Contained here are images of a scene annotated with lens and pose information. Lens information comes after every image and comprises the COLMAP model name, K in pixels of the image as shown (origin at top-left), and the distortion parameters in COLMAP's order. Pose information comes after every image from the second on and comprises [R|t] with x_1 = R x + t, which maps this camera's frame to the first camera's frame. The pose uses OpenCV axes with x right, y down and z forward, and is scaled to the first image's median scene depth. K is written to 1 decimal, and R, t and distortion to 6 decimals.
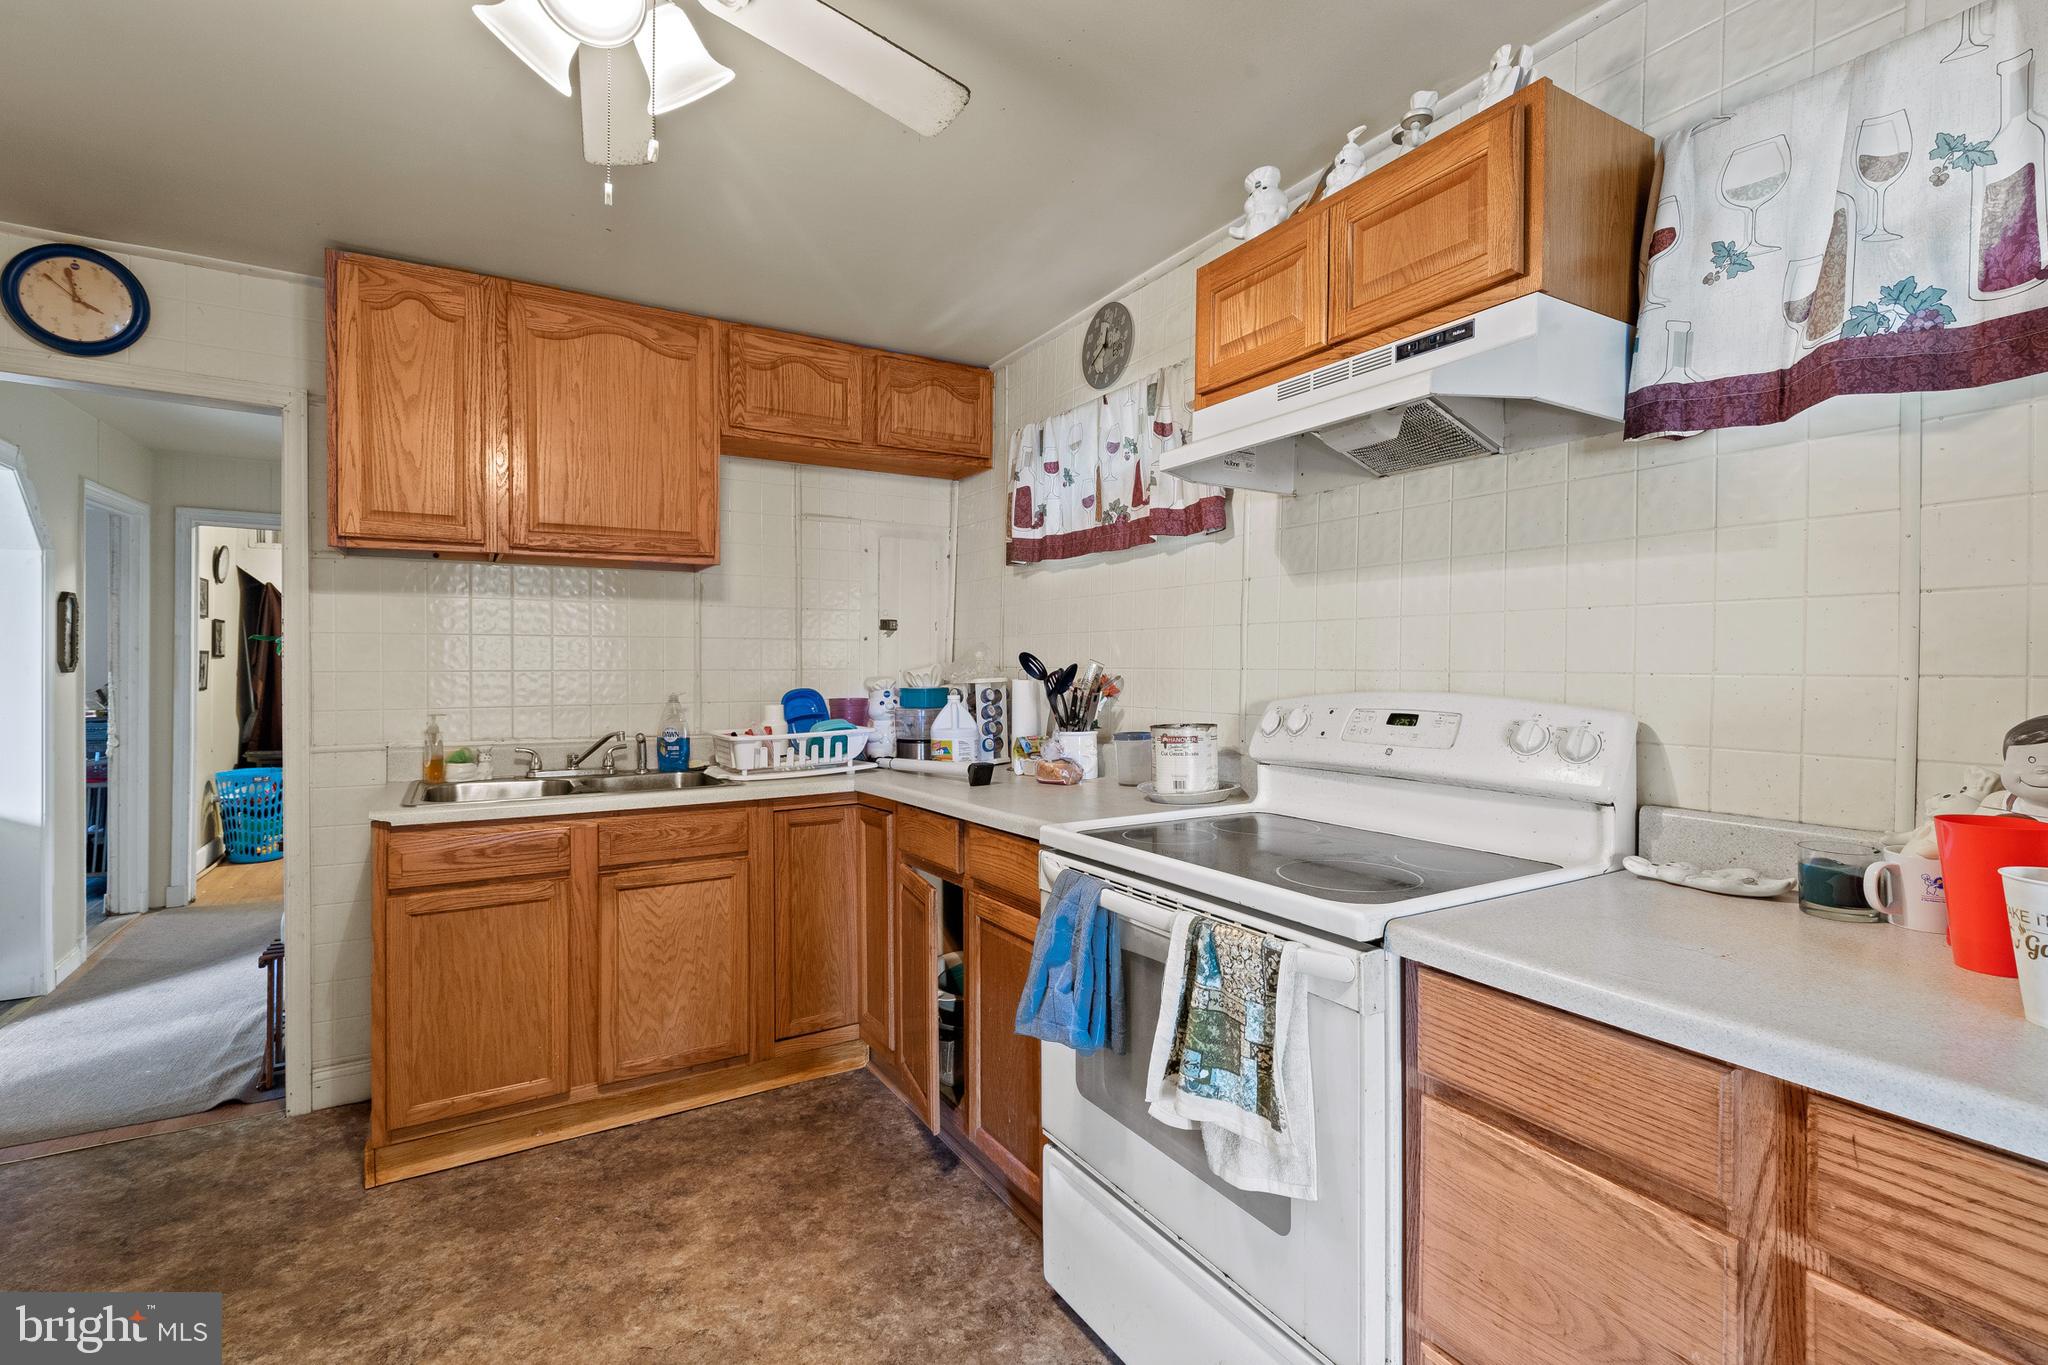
lens RADIAL K [[928.4, 0, 1022.5], [0, 928.4, 672.8], [0, 0, 1]] dist [0.004548, 0.000482]
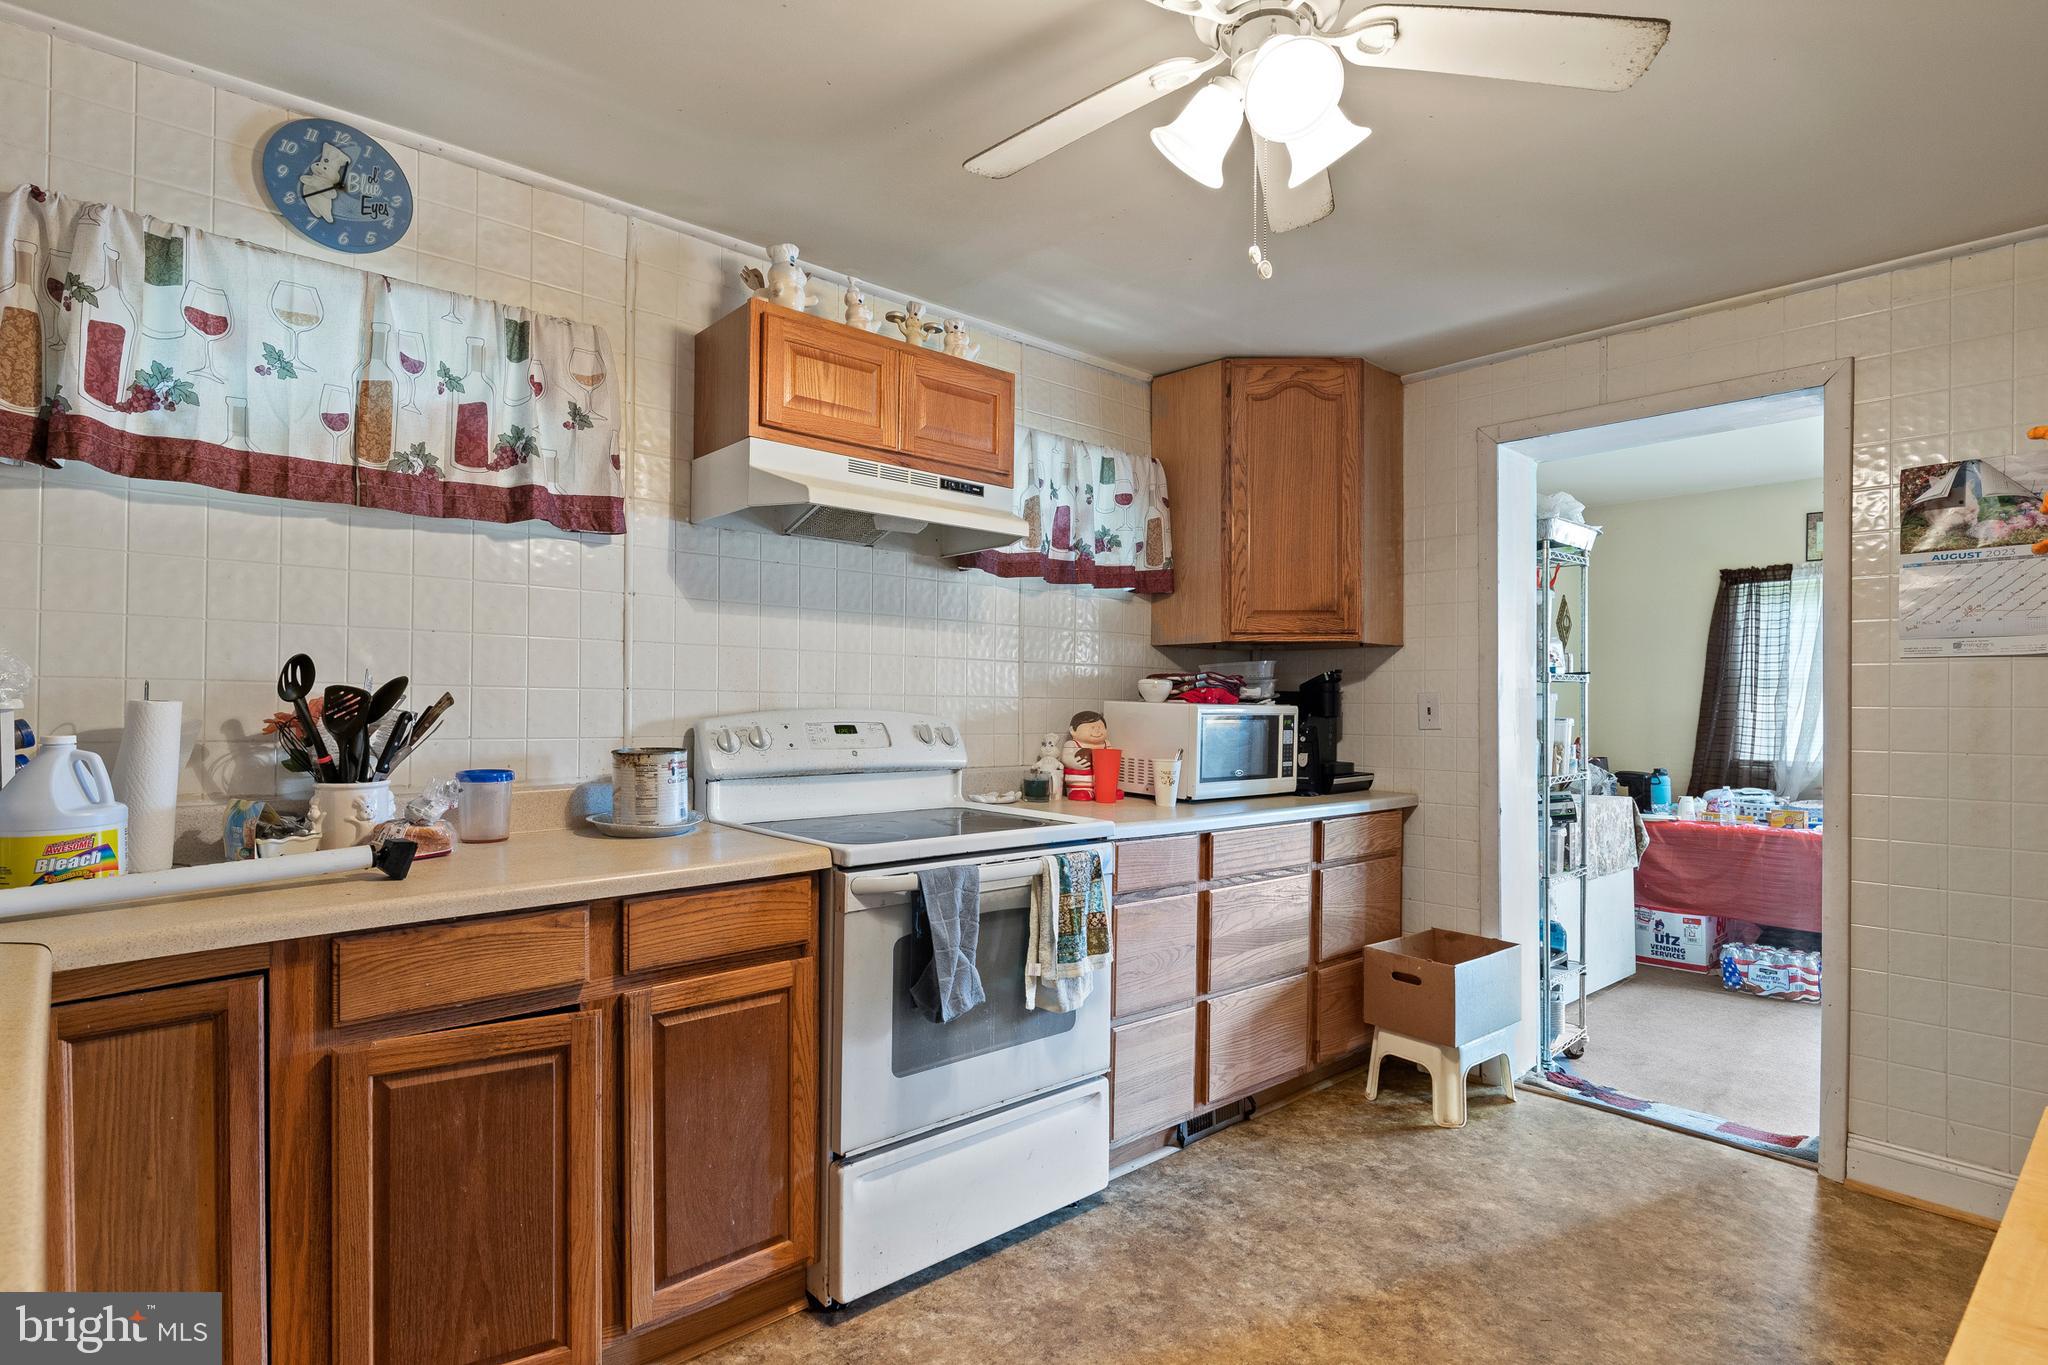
lens RADIAL K [[1056.7, 0, 1022.5], [0, 1056.7, 697.8], [0, 0, 1]] dist [0.001375, 0.000443]
pose [[-0.197528, 0.001598, 0.980296, -0.766996], [-0.006217, 0.999977, -0.002883, 0.004814], [-0.980277, -0.006664, -0.197514, 0.711957]]
